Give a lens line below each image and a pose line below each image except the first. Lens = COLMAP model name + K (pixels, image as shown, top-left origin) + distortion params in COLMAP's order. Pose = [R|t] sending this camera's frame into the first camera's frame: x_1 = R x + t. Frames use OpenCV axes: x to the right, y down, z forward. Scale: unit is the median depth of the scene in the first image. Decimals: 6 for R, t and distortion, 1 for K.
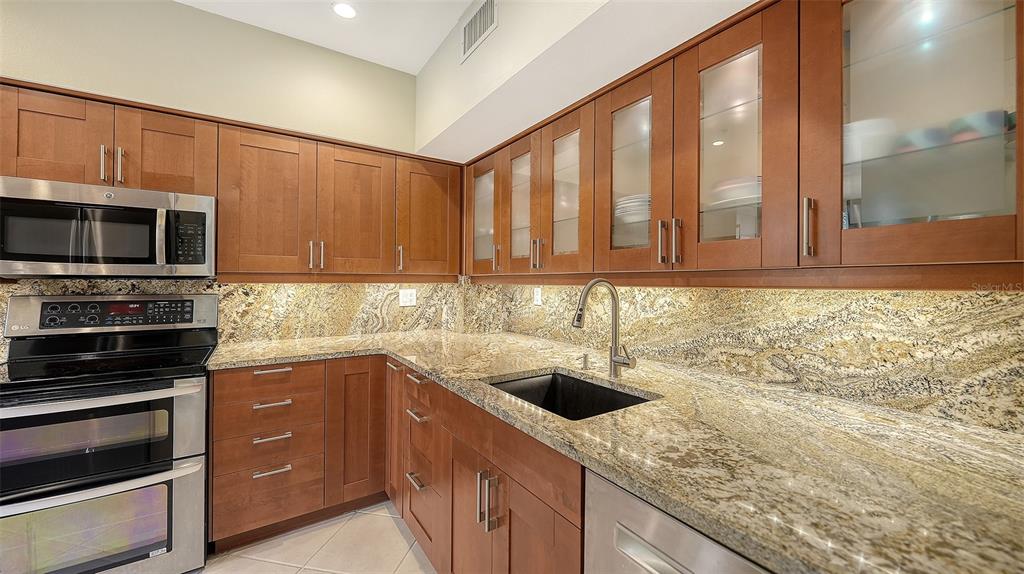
lens RADIAL K [[389.6, 0, 505.3], [0, 389.6, 264.9], [0, 0, 1]] dist [0.001878, -0.000025]
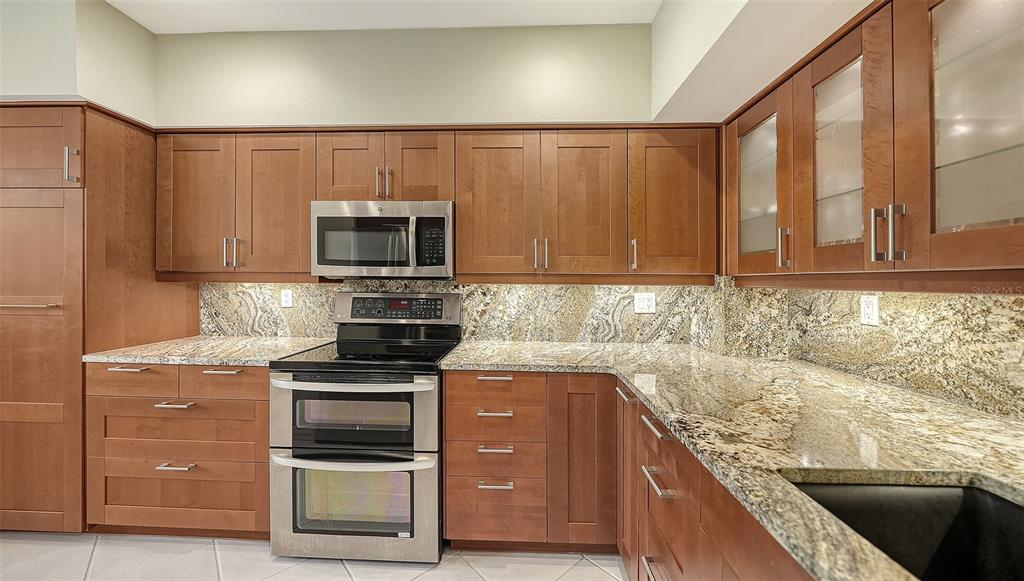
lens RADIAL K [[363.9, 0, 509.2], [0, 363.9, 274.0], [0, 0, 1]] dist [-0.006862, -0.000204]
pose [[0.818968, -0.007004, -0.573796, -0.058296], [0.018356, 0.999734, 0.013997, 0.009430], [0.573545, -0.021996, 0.818879, 0.274834]]
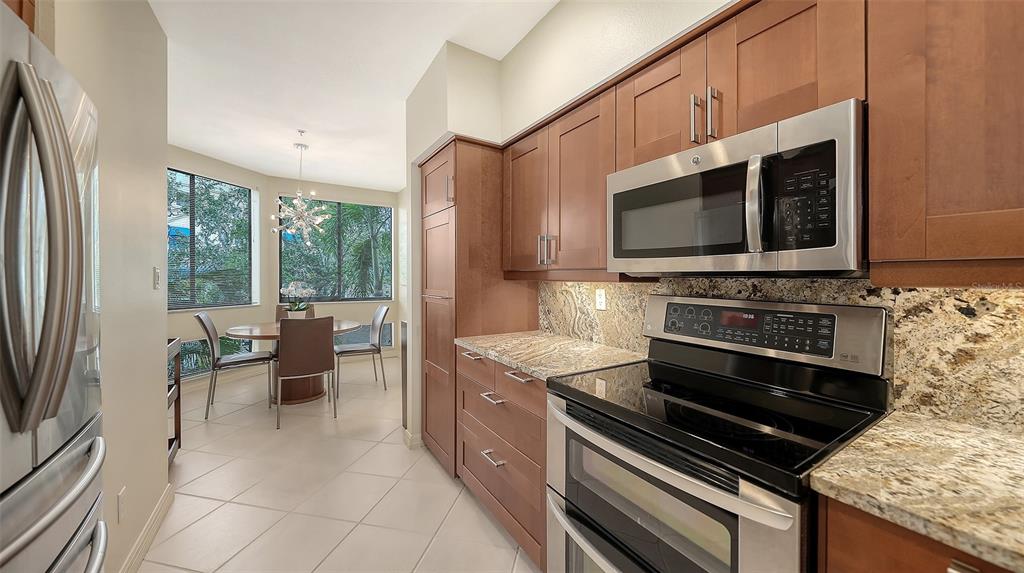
lens RADIAL K [[356.8, 0, 514.8], [0, 356.8, 281.2], [0, 0, 1]] dist [-0.003277, -0.000162]
pose [[0.008367, 0.008044, -0.999933, -0.314886], [0.035571, 0.999332, 0.008337, 0.022365], [0.999332, -0.035639, 0.008075, 0.564959]]
